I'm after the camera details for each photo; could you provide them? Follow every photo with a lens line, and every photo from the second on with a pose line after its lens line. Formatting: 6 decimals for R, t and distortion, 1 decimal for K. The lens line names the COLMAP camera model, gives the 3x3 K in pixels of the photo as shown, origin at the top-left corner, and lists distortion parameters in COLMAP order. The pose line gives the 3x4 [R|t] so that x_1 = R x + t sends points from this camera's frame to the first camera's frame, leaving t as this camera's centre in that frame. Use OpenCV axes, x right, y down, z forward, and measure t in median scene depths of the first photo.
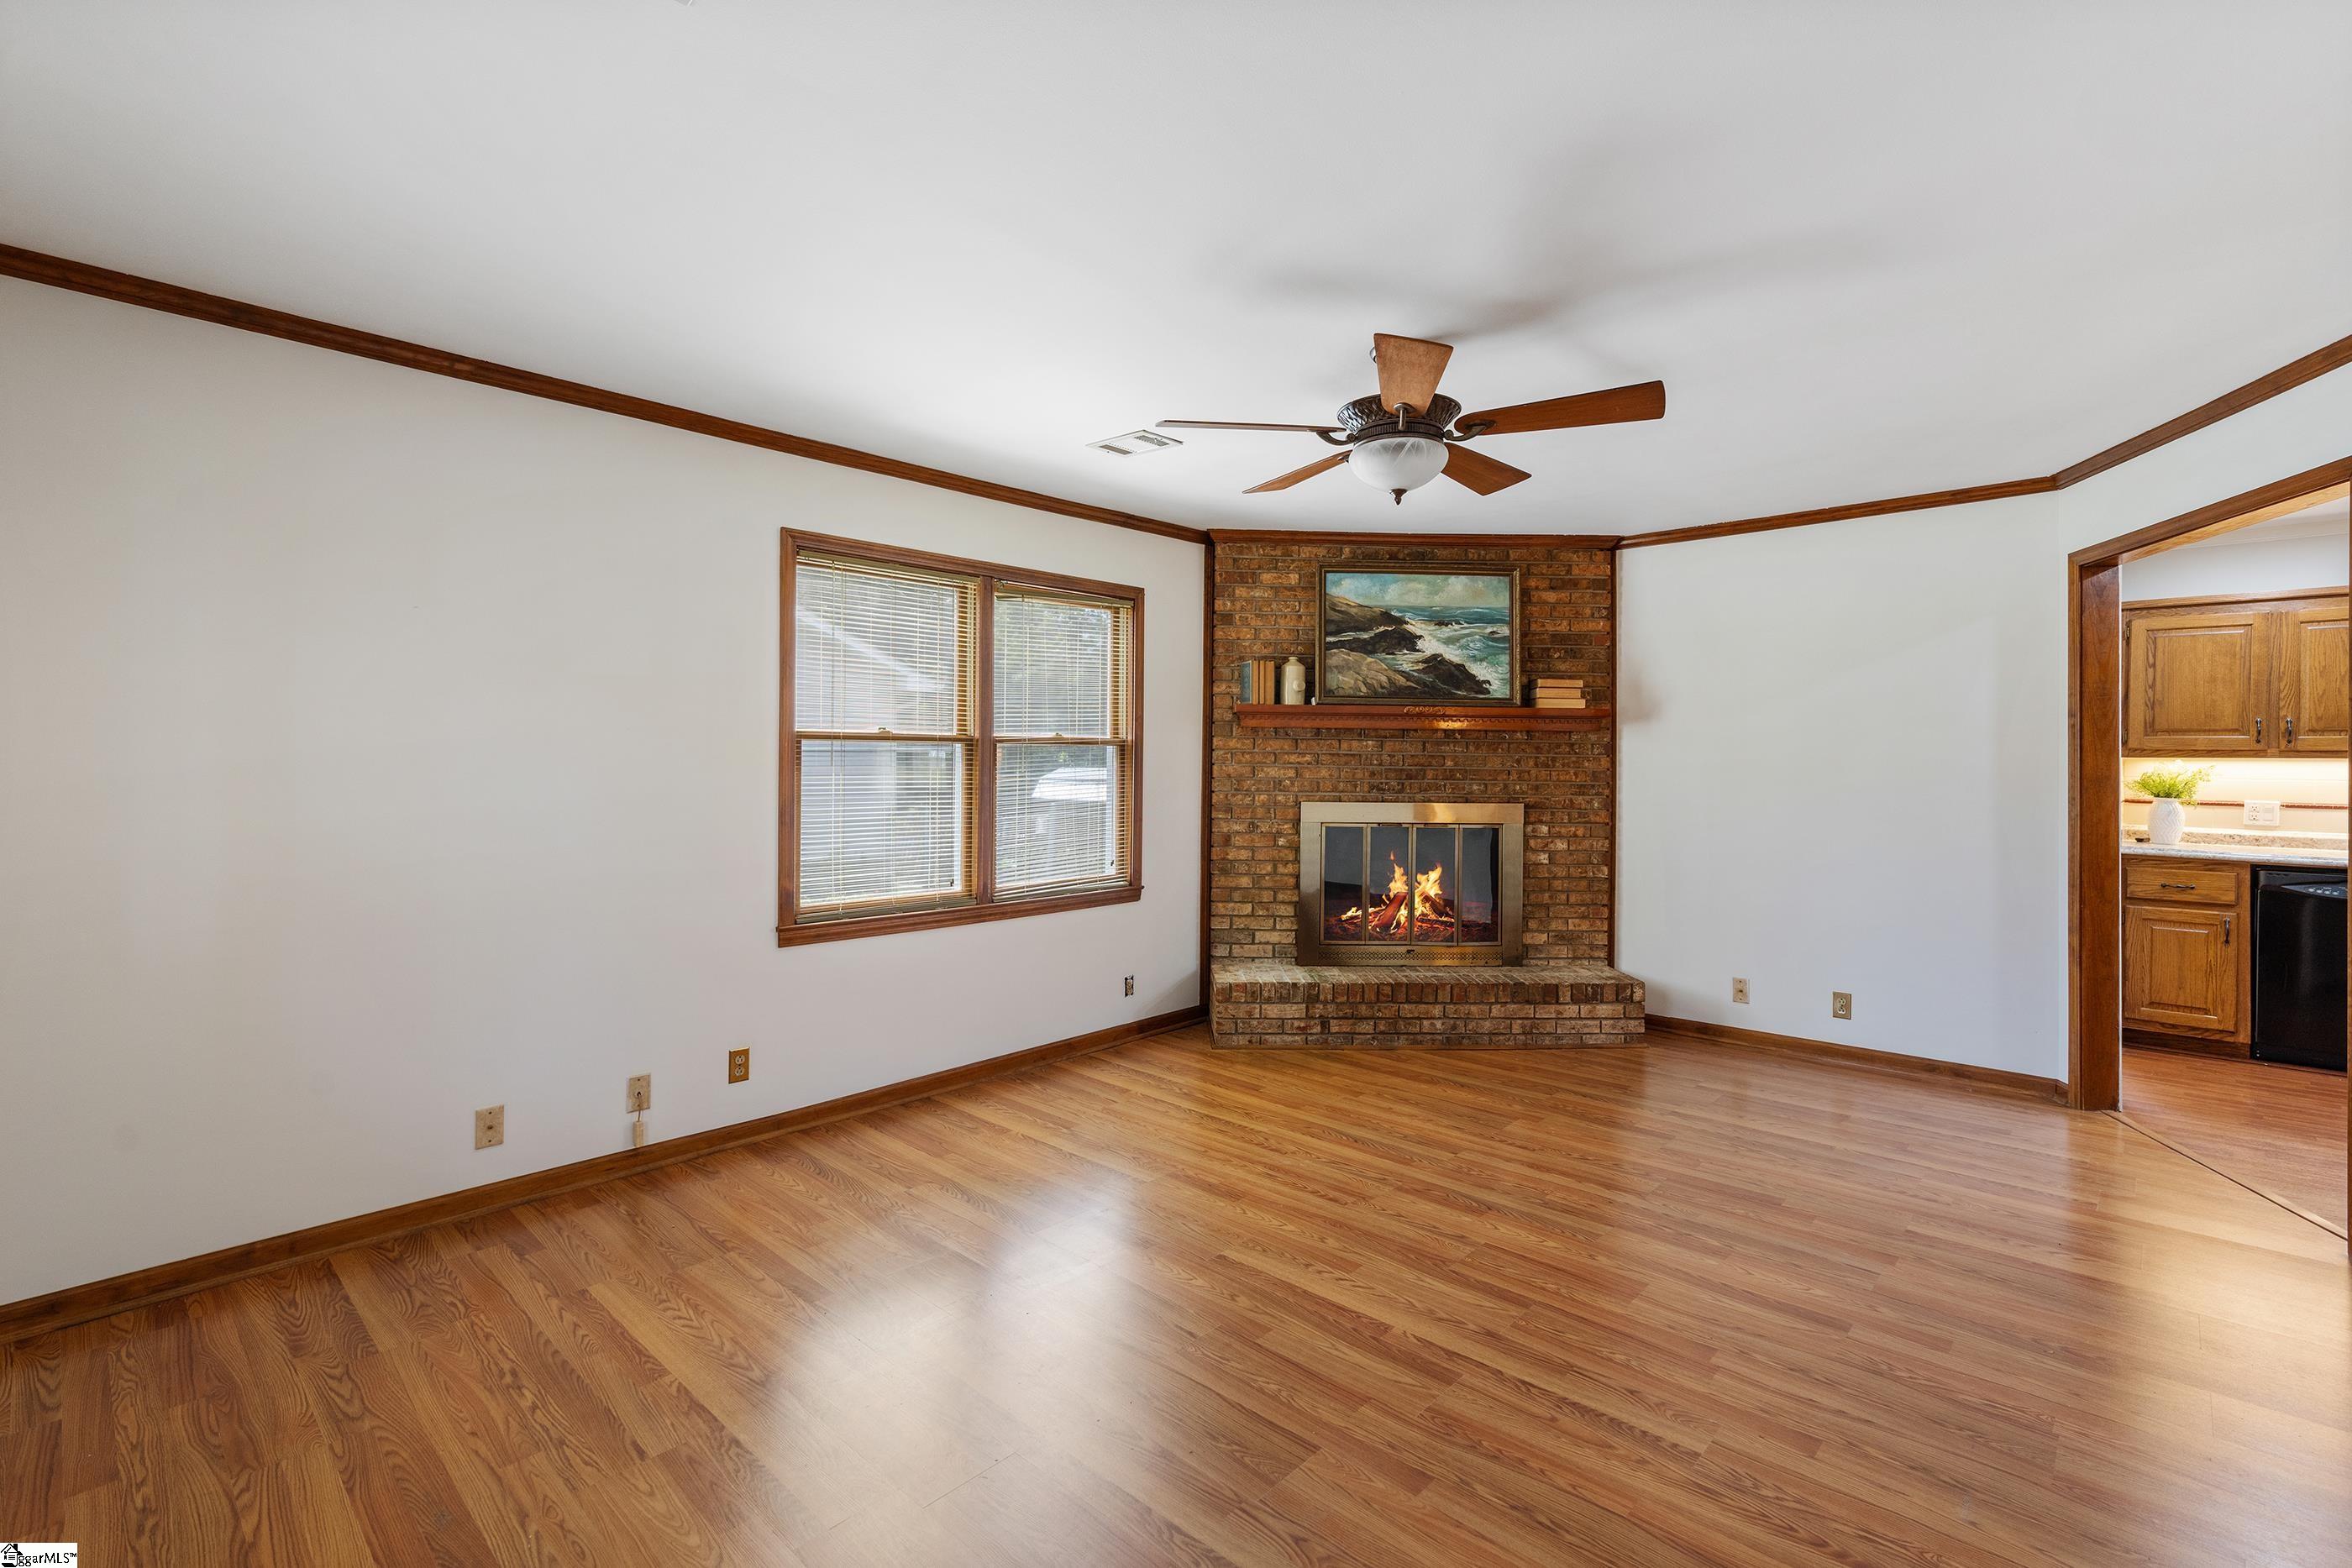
lens RADIAL K [[1099.3, 0, 1176.0], [0, 1099.3, 776.9], [0, 0, 1]] dist [0.000689, 0.000280]
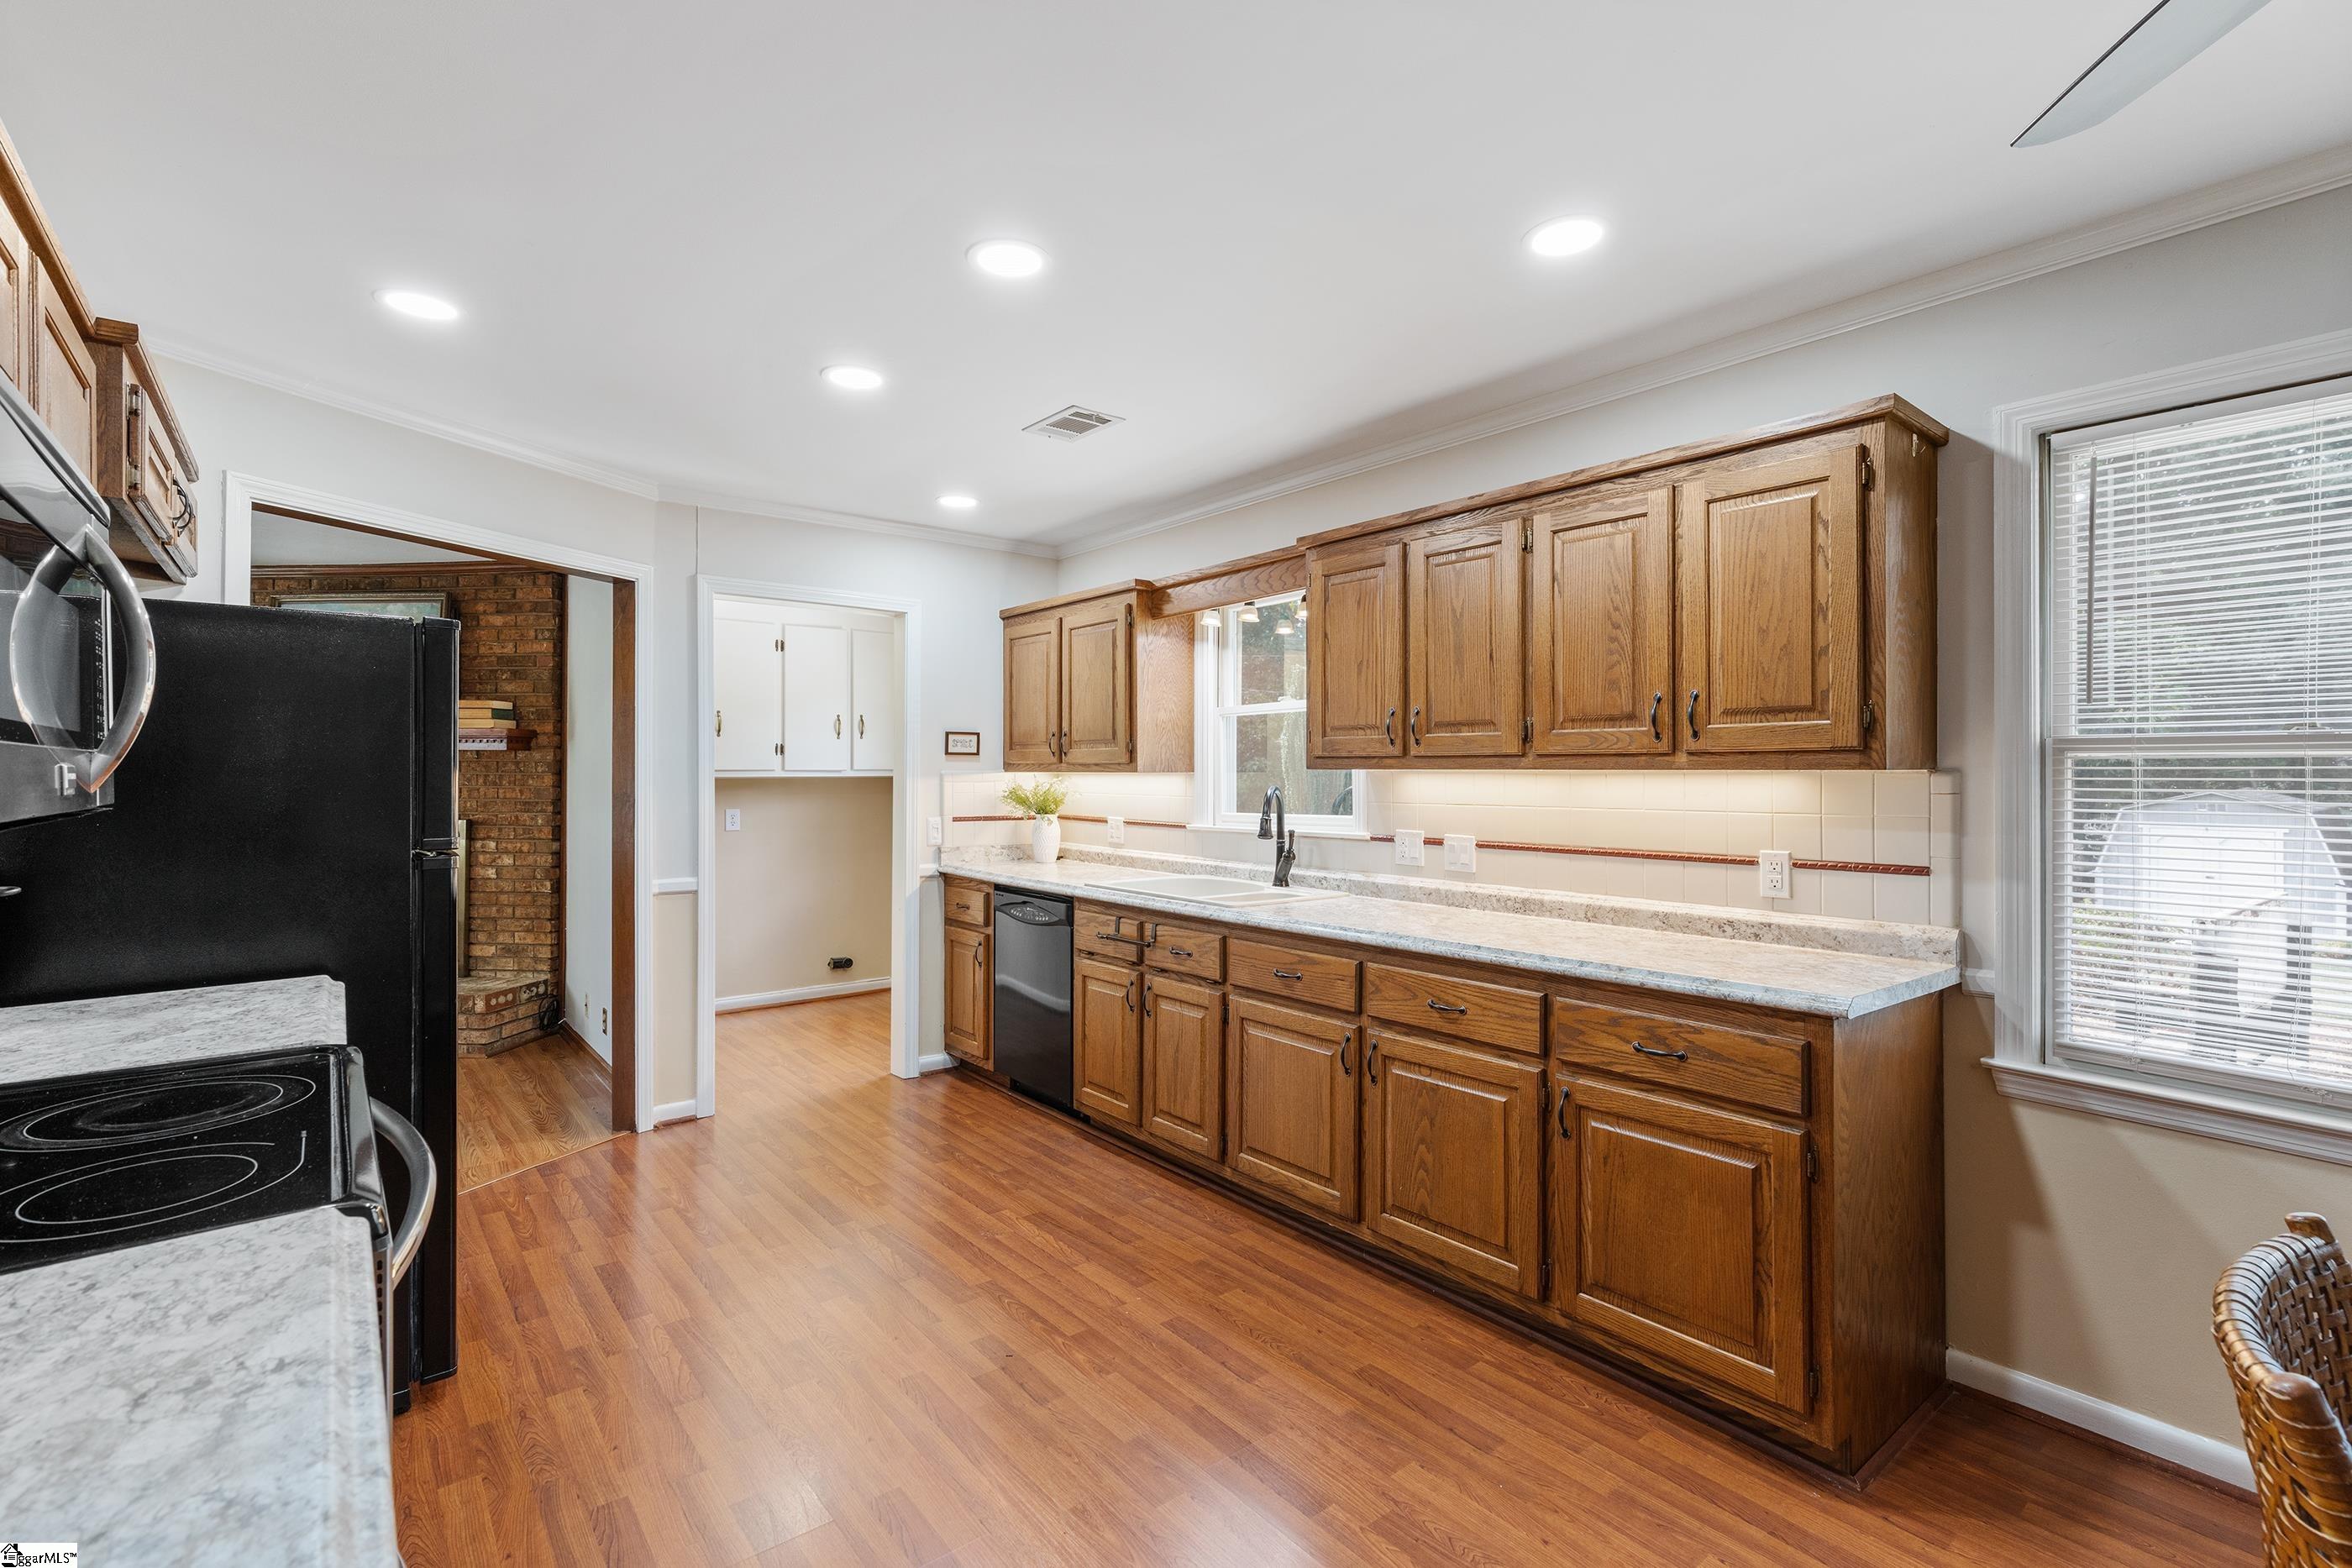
lens RADIAL K [[1099.3, 0, 1184.1], [0, 1099.3, 779.3], [0, 0, 1]] dist [0.000689, 0.000280]
pose [[0.991337, -0.004882, -0.131252, 1.115833], [0.003338, 0.999923, -0.011976, 0.000394], [0.131300, 0.011434, 0.991277, 0.059670]]
